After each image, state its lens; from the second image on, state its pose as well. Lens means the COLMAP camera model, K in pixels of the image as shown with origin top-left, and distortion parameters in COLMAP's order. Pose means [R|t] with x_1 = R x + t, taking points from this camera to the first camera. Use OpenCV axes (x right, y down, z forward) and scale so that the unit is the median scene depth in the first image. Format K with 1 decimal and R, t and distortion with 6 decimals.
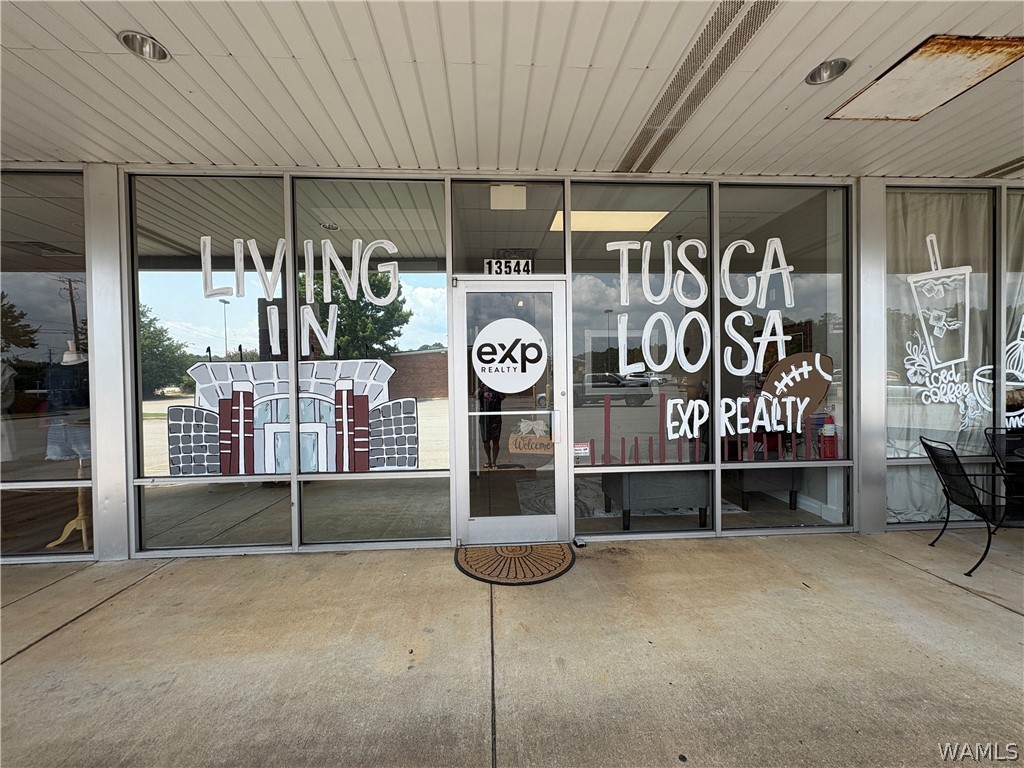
lens RADIAL K [[410.3, 0, 506.4], [0, 410.3, 387.0], [0, 0, 1]] dist [0.000303, -0.000147]
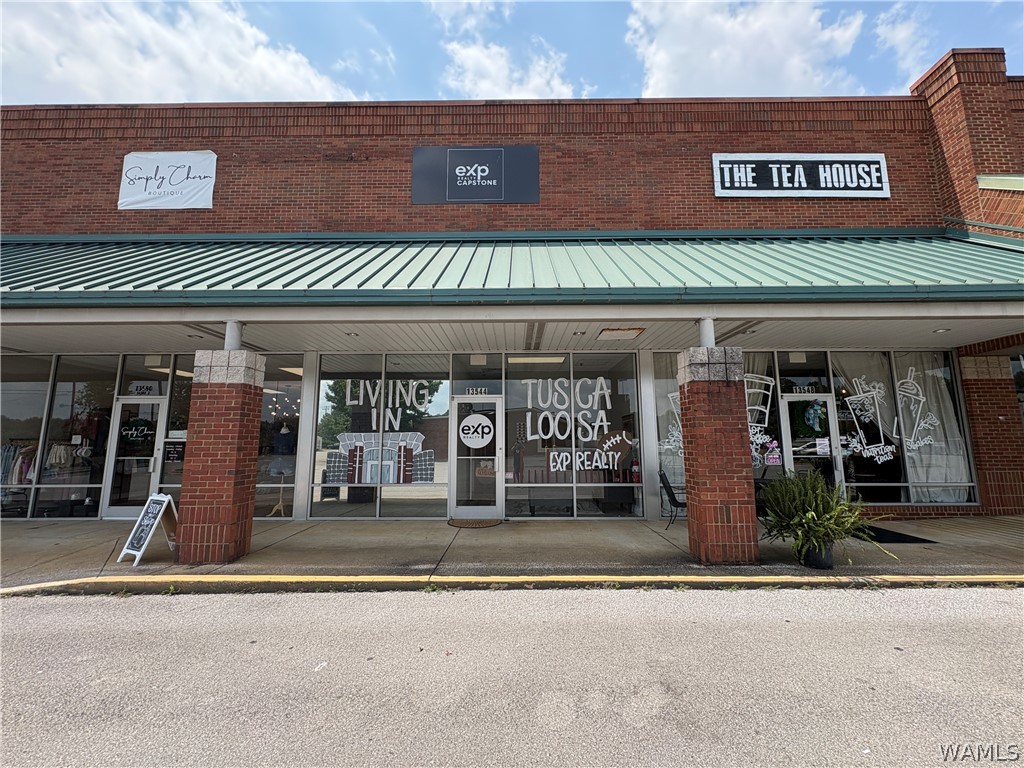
lens RADIAL K [[410.3, 0, 516.4], [0, 410.3, 383.1], [0, 0, 1]] dist [0.000303, -0.000147]
pose [[0.997599, 0.000831, -0.069253, 0.365201], [-0.011462, 0.988120, -0.153254, 0.004350], [0.068303, 0.153680, 0.985757, -1.170366]]
